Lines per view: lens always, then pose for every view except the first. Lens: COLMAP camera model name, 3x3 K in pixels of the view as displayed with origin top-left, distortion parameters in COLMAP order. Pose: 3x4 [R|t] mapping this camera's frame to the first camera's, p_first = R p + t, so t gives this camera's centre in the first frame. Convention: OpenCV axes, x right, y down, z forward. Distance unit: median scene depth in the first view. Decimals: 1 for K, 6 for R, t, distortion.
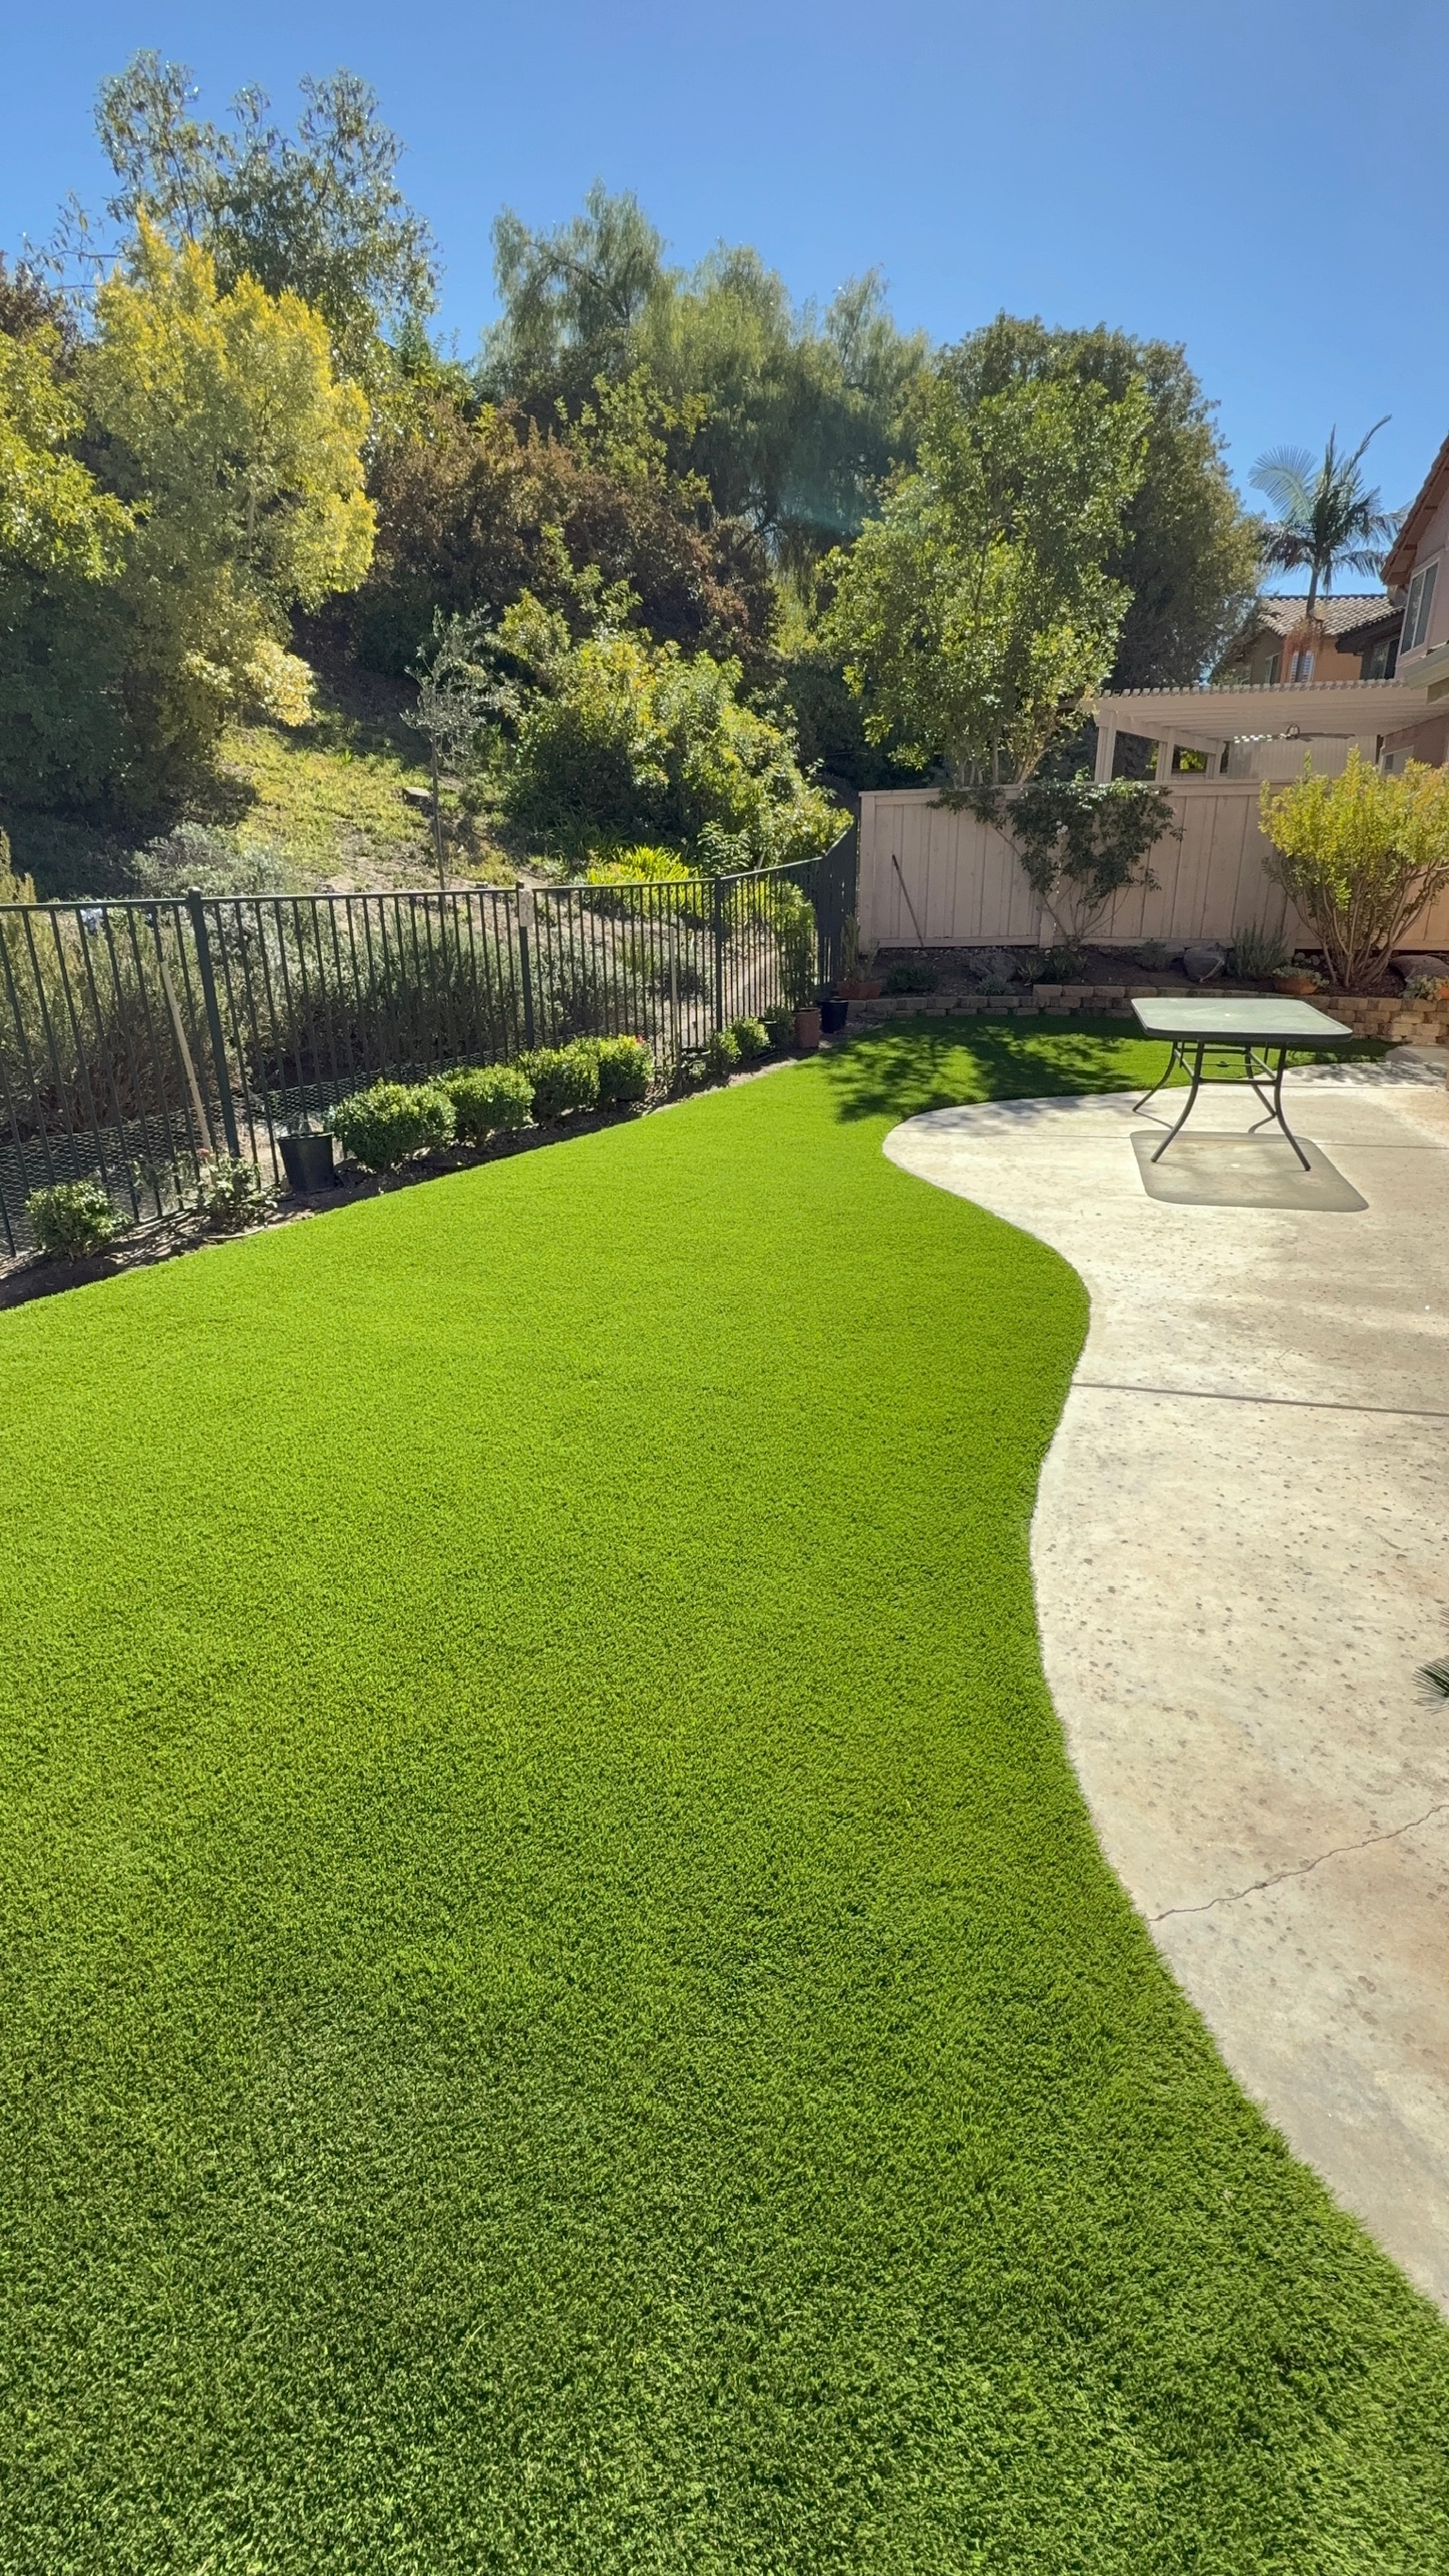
lens RADIAL K [[1178.0, 0, 724.5], [0, 1178.0, 1288.0], [0, 0, 1]] dist [0.001567, 0.000227]
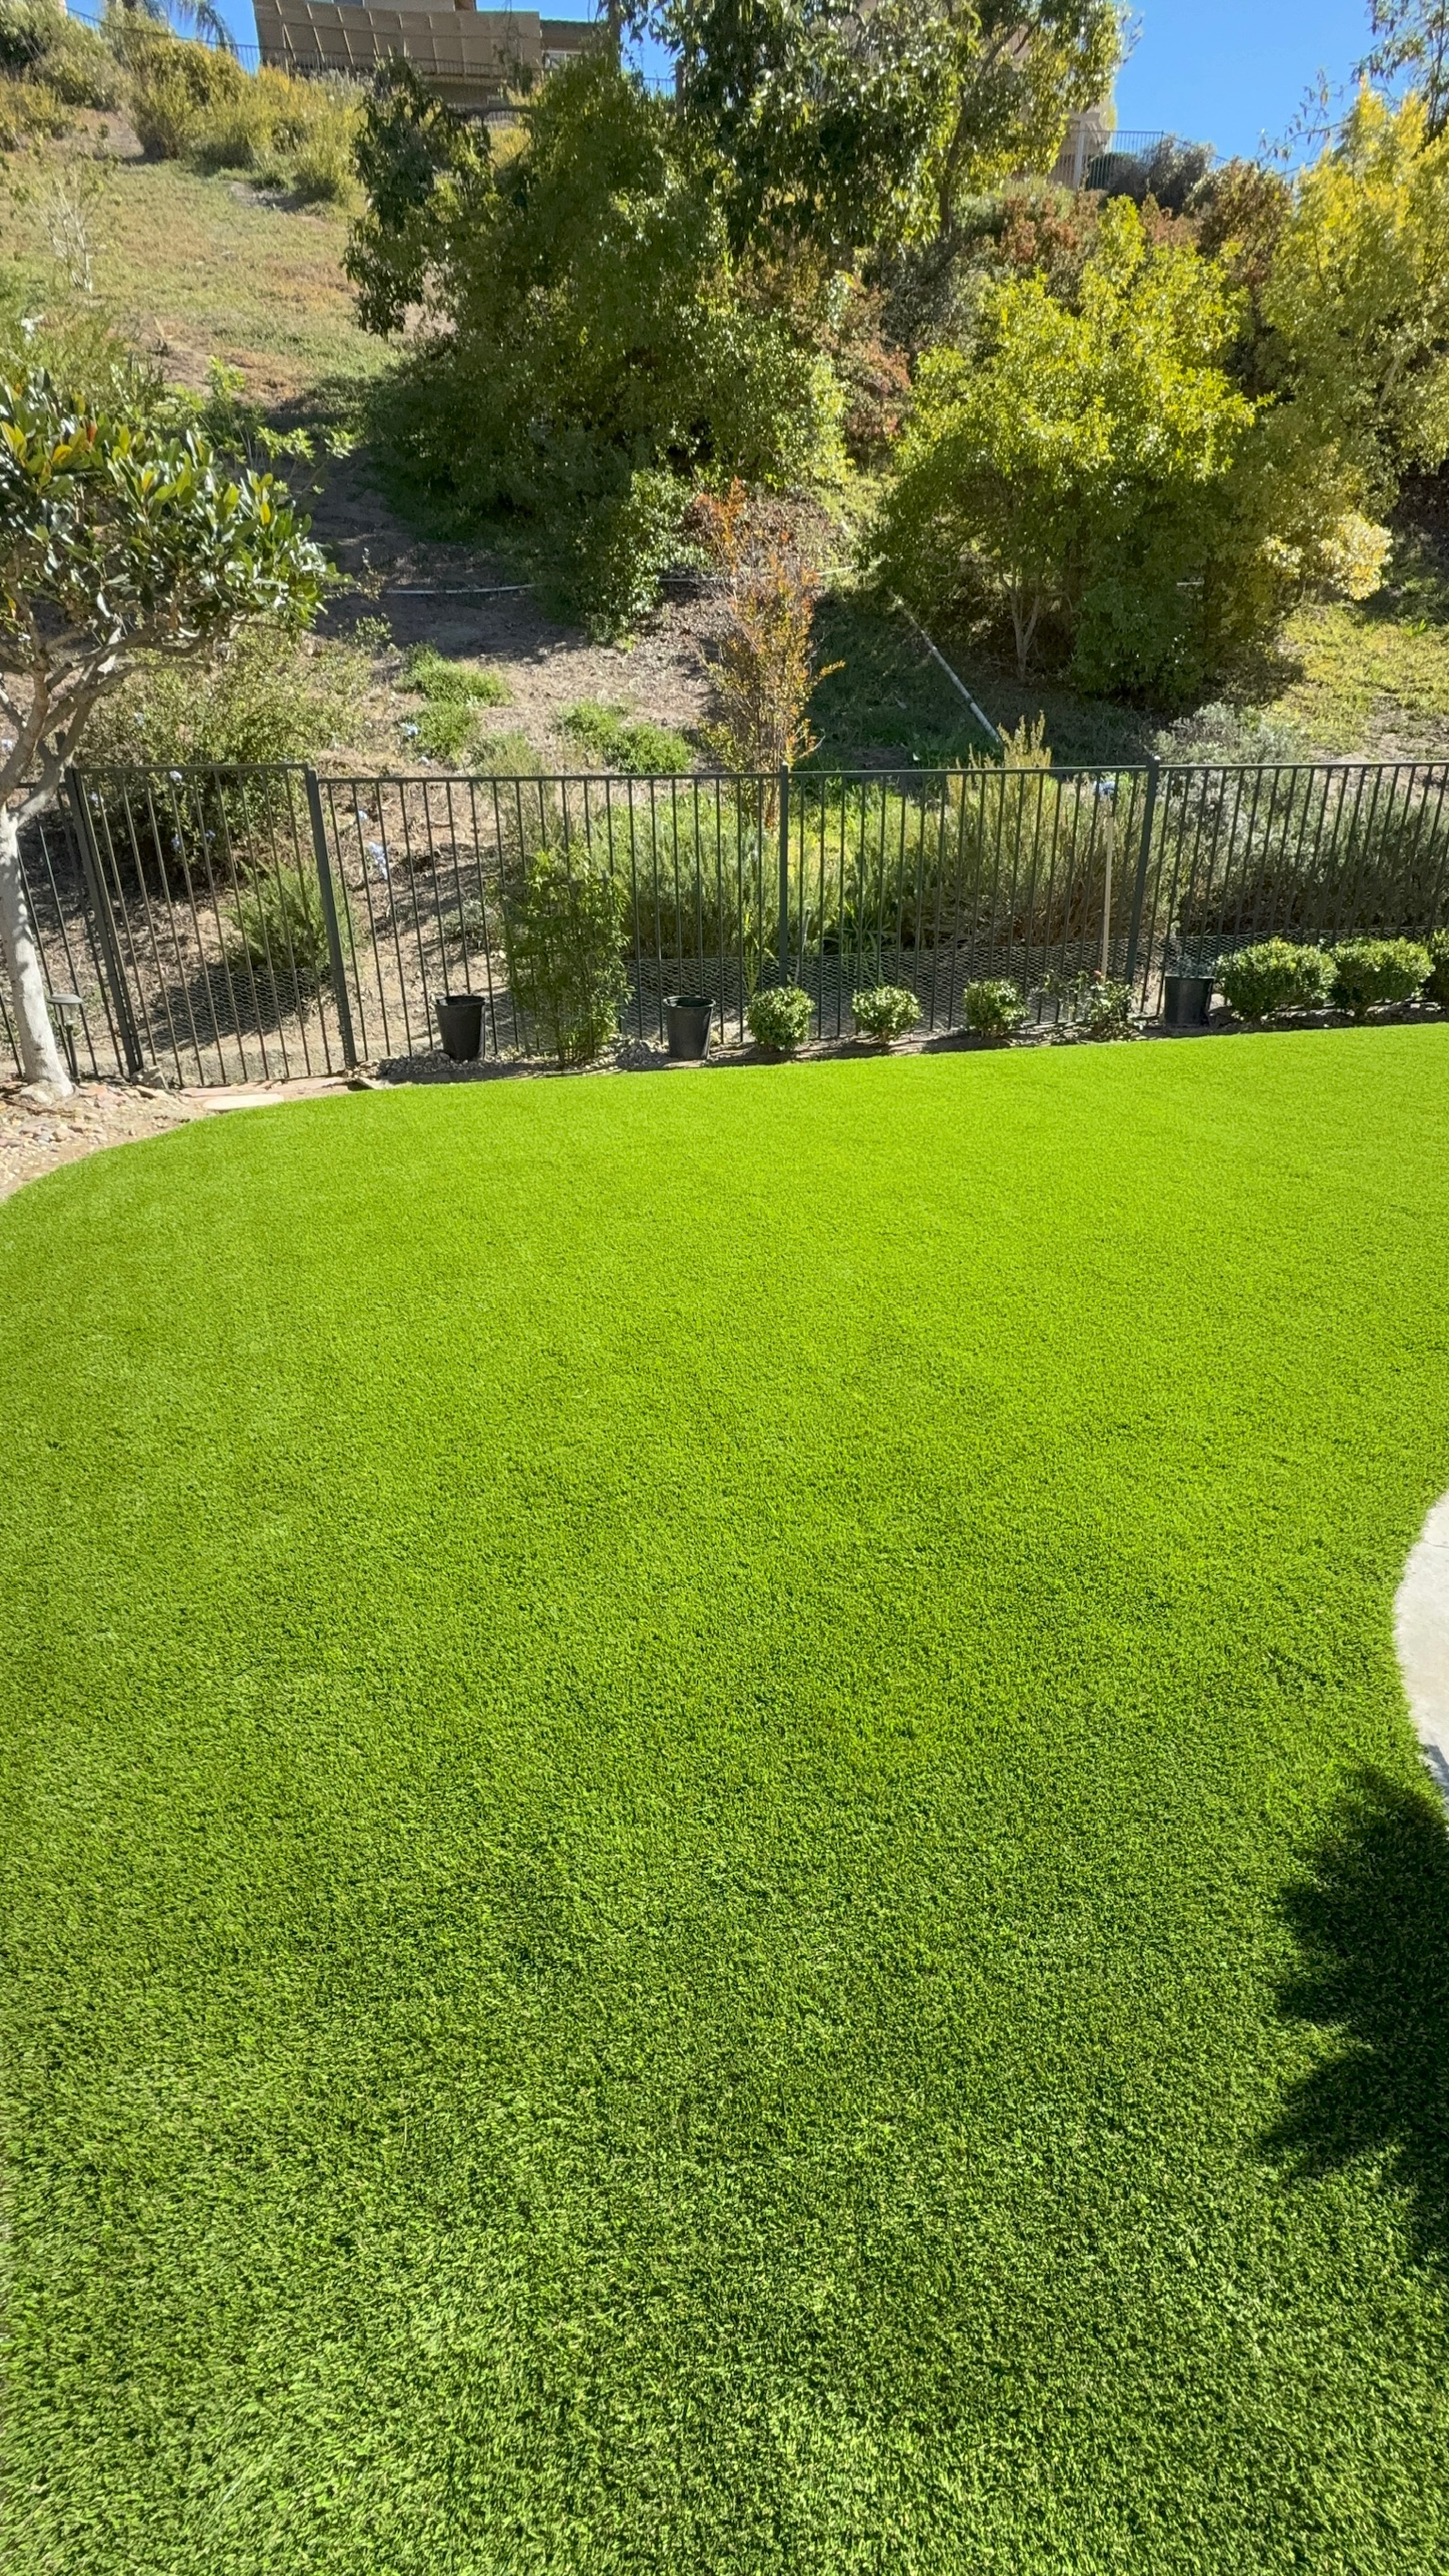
lens RADIAL K [[1172.9, 0, 724.5], [0, 1172.9, 1288.0], [0, 0, 1]] dist [0.000698, 0.000000]
pose [[0.690026, 0.295238, -0.660831, 0.093217], [-0.238412, 0.954783, 0.177621, 0.034365], [0.683391, 0.034987, 0.729214, -0.077697]]
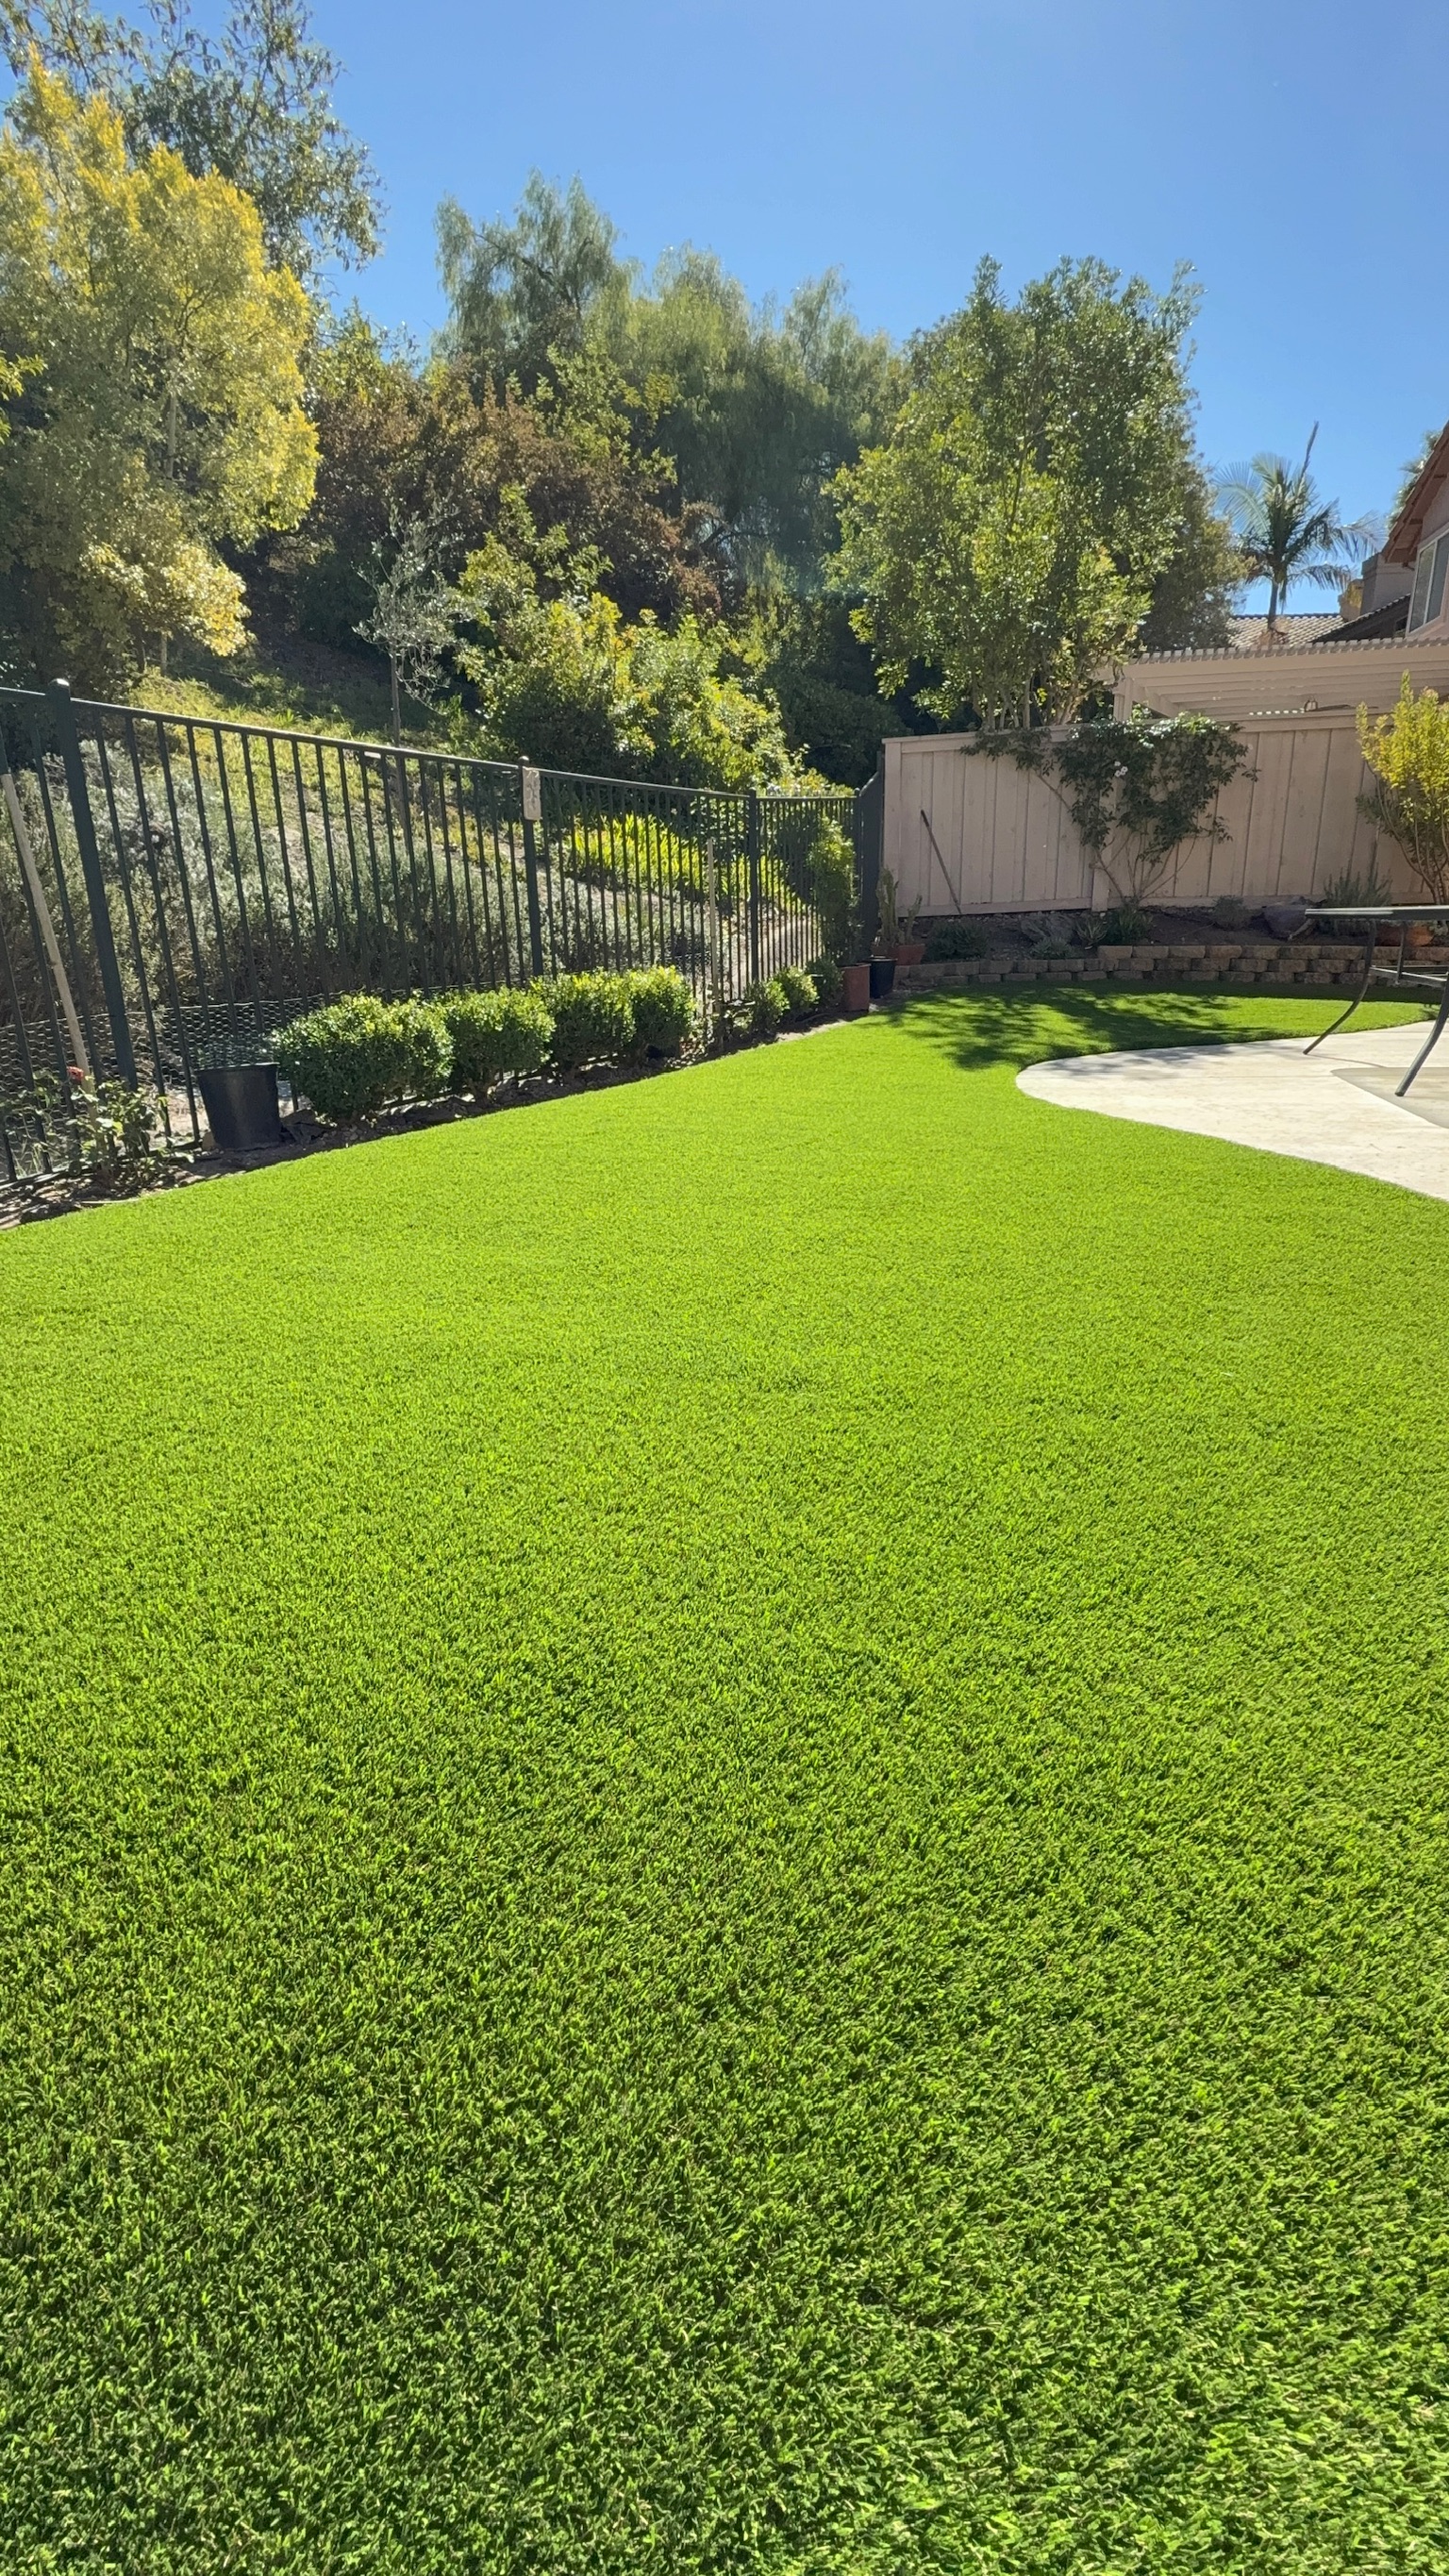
lens RADIAL K [[1178.0, 0, 724.5], [0, 1178.0, 1288.0], [0, 0, 1]] dist [0.001567, 0.000227]
pose [[0.998879, -0.026055, 0.039531, -0.050709], [0.027463, 0.998992, -0.035494, 0.015603], [-0.038566, 0.036540, 0.998588, 0.152332]]
